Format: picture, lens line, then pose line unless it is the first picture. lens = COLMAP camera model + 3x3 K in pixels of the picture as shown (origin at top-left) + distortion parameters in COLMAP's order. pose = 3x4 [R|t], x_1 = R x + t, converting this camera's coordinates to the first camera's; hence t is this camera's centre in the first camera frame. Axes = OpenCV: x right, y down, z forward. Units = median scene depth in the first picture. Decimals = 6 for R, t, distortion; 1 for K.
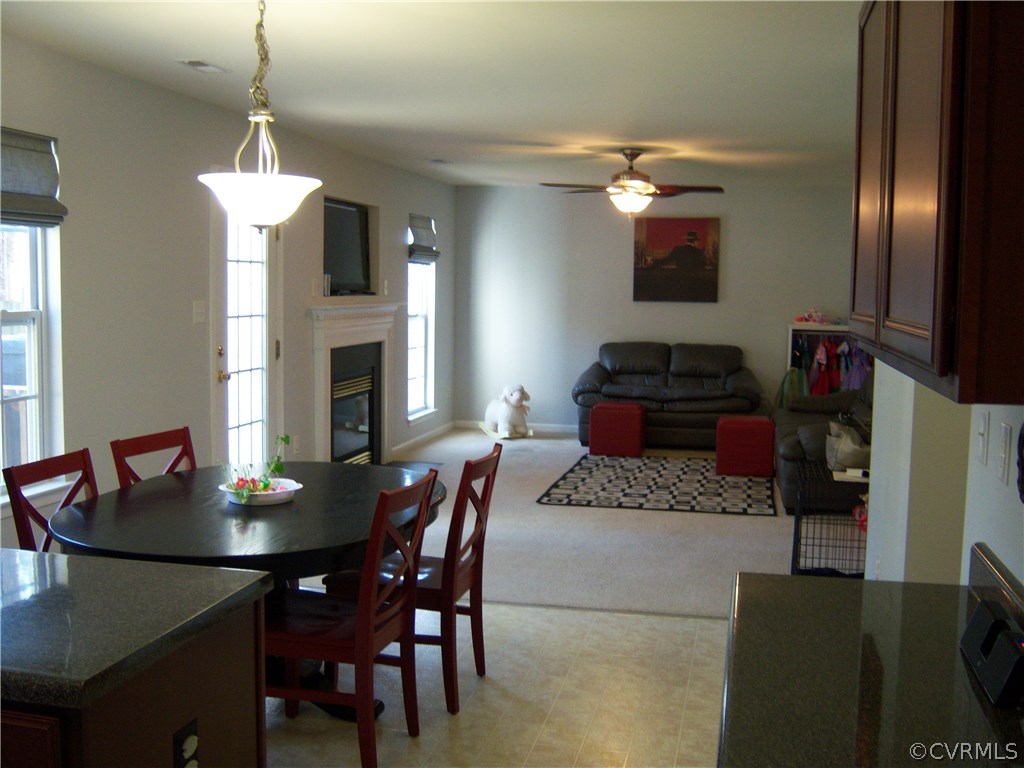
lens RADIAL K [[1085.3, 0, 530.5], [0, 1085.3, 386.3], [0, 0, 1]] dist [-0.112496, 0.044947]
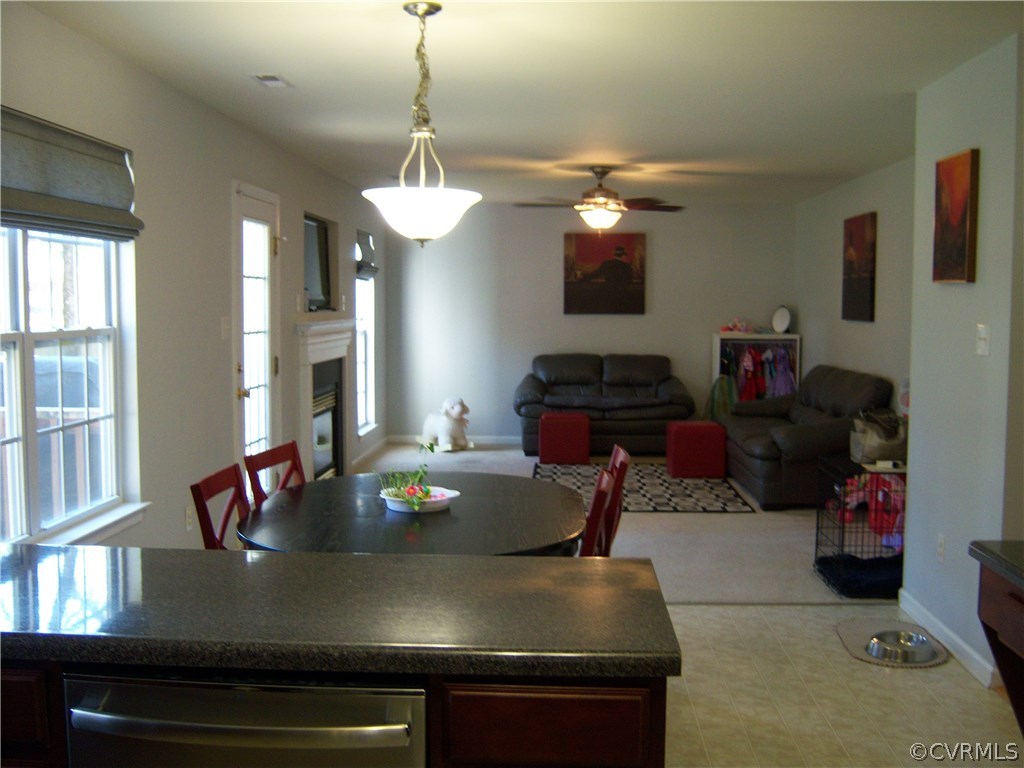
lens RADIAL K [[1085.3, 0, 530.5], [0, 1085.3, 386.3], [0, 0, 1]] dist [-0.112496, 0.044947]
pose [[0.985864, -0.024328, 0.165774, -0.117991], [0.026822, 0.999558, -0.012820, 0.002486], [-0.165389, 0.017085, 0.986080, -0.011493]]
